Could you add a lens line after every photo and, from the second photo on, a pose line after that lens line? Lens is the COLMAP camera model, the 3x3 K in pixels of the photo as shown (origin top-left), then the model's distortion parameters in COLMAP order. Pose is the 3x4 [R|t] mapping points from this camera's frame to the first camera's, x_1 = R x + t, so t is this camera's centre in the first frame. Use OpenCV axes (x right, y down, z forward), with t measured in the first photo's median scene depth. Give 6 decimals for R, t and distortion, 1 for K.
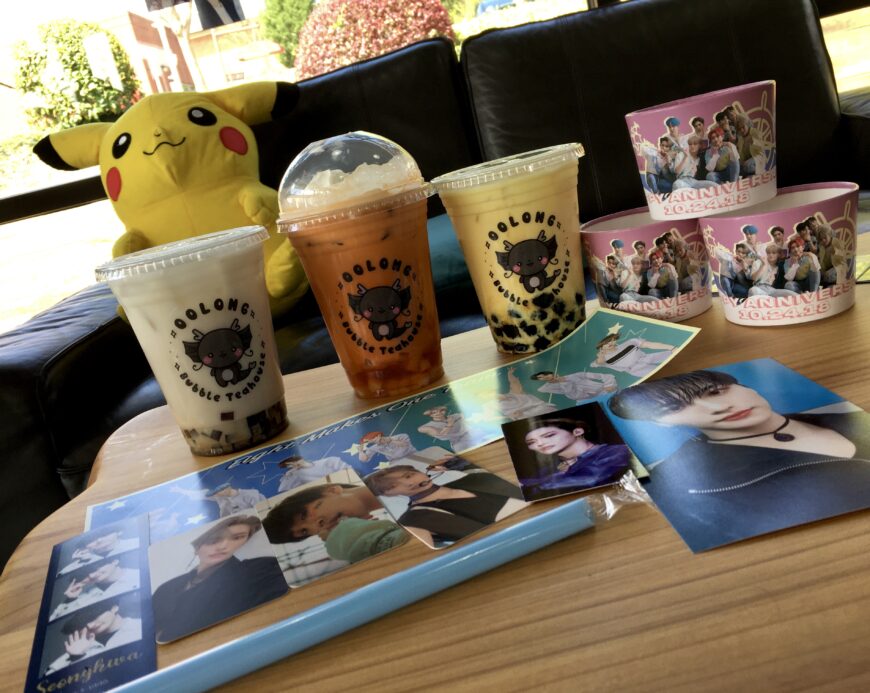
lens RADIAL K [[798.6, 0, 404.8], [0, 798.6, 335.6], [0, 0, 1]] dist [0.033683, 0.005664]
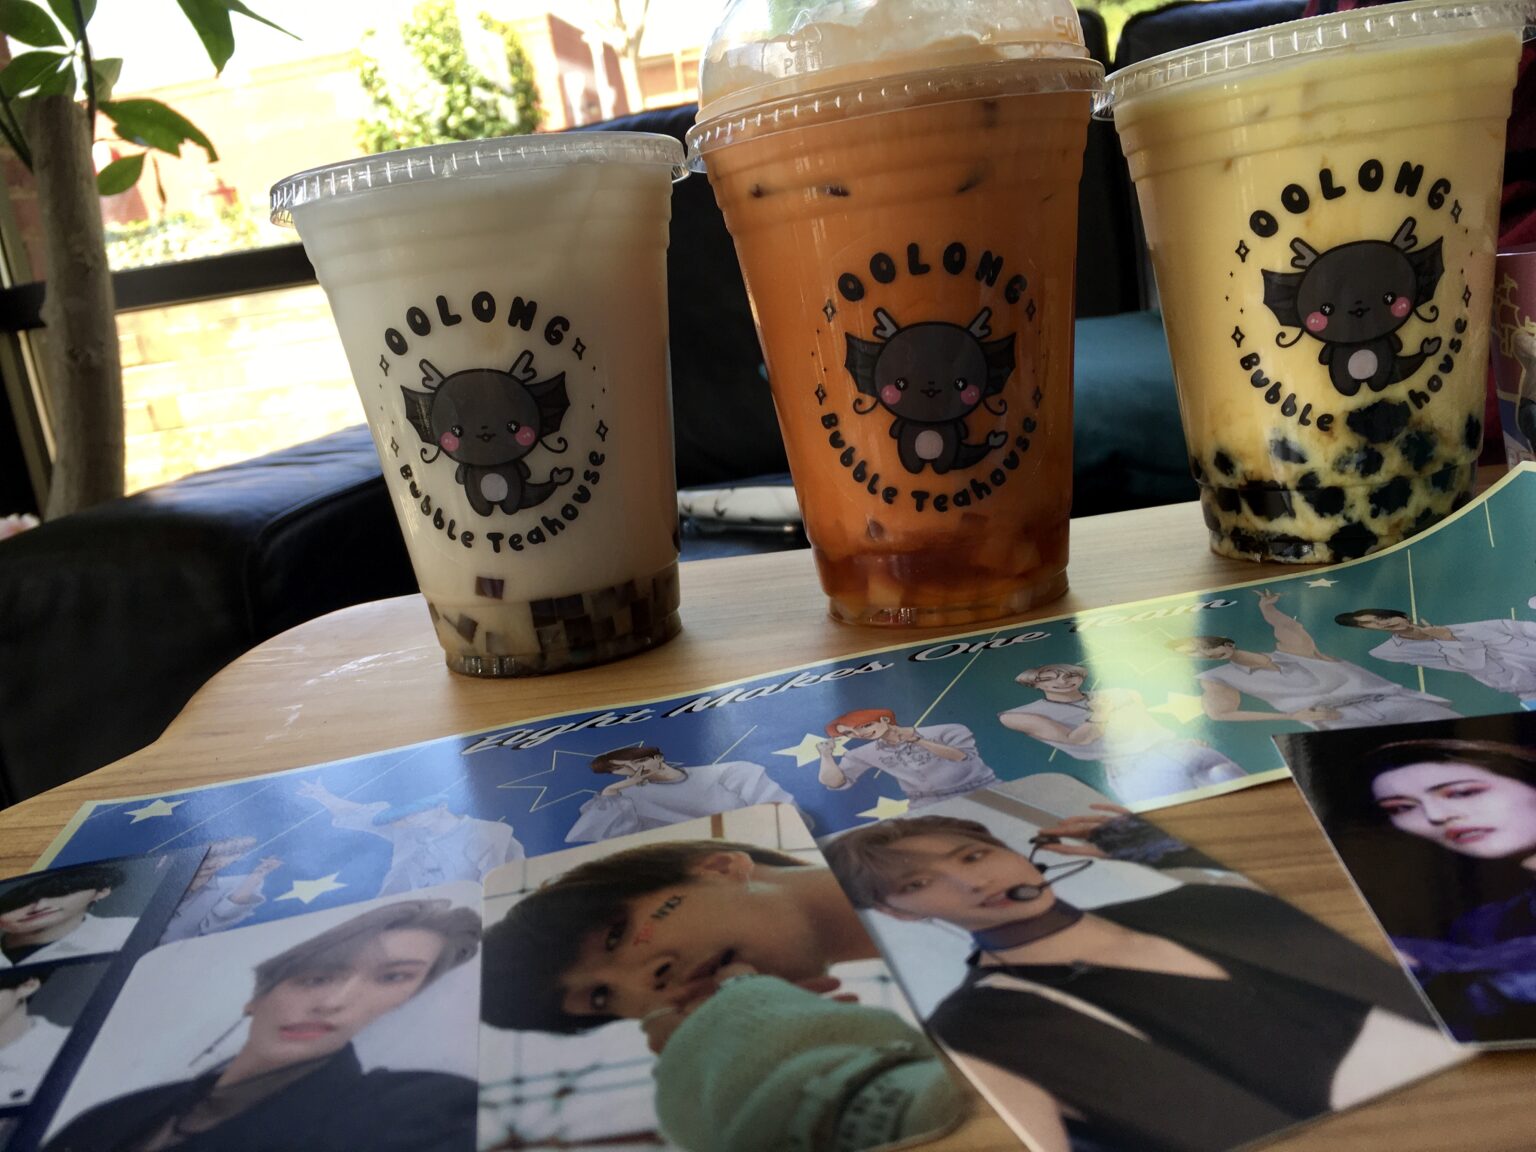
lens RADIAL K [[1324.4, 0, 768.0], [0, 1324.4, 576.0], [0, 0, 1]] dist [0.073890, -0.127113]
pose [[0.985050, 0.124136, -0.119440, -0.019226], [-0.124357, 0.992222, 0.005626, 0.060312], [0.119209, 0.009311, 0.992826, 0.384716]]
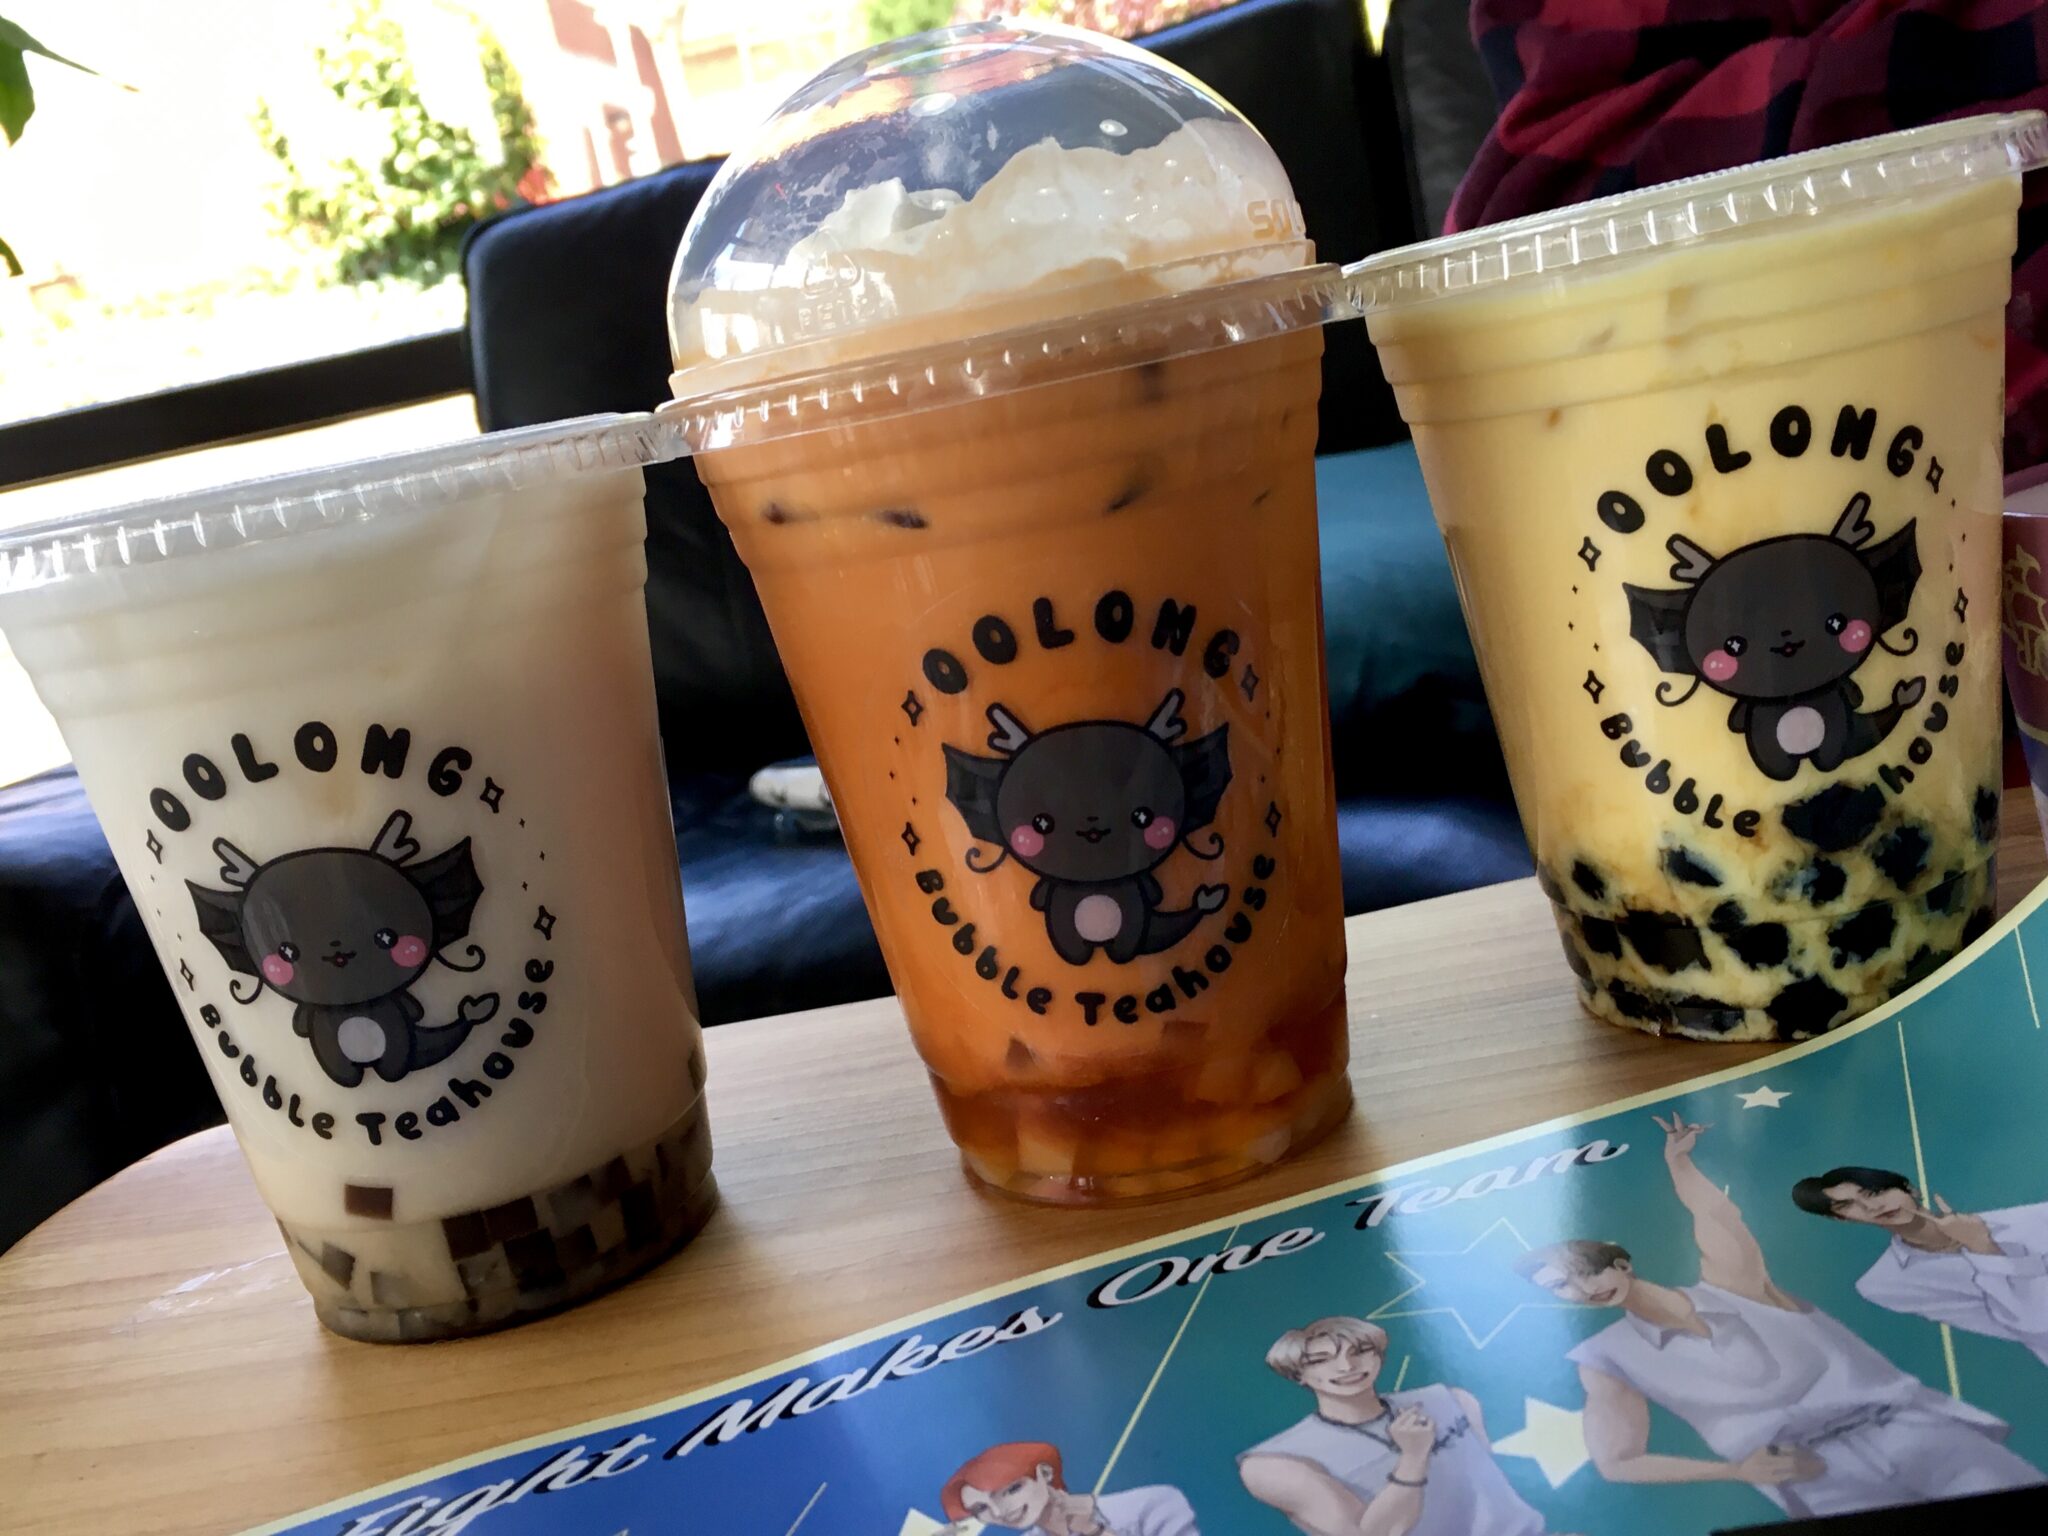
lens RADIAL K [[1977.9, 0, 1024.0], [0, 1977.9, 768.0], [0, 0, 1]] dist [0.083185, -0.139249]
pose [[0.995865, 0.050592, -0.075449, -0.007750], [-0.051724, 0.998575, -0.013127, -0.040464], [0.074678, 0.016975, 0.997063, 0.459601]]
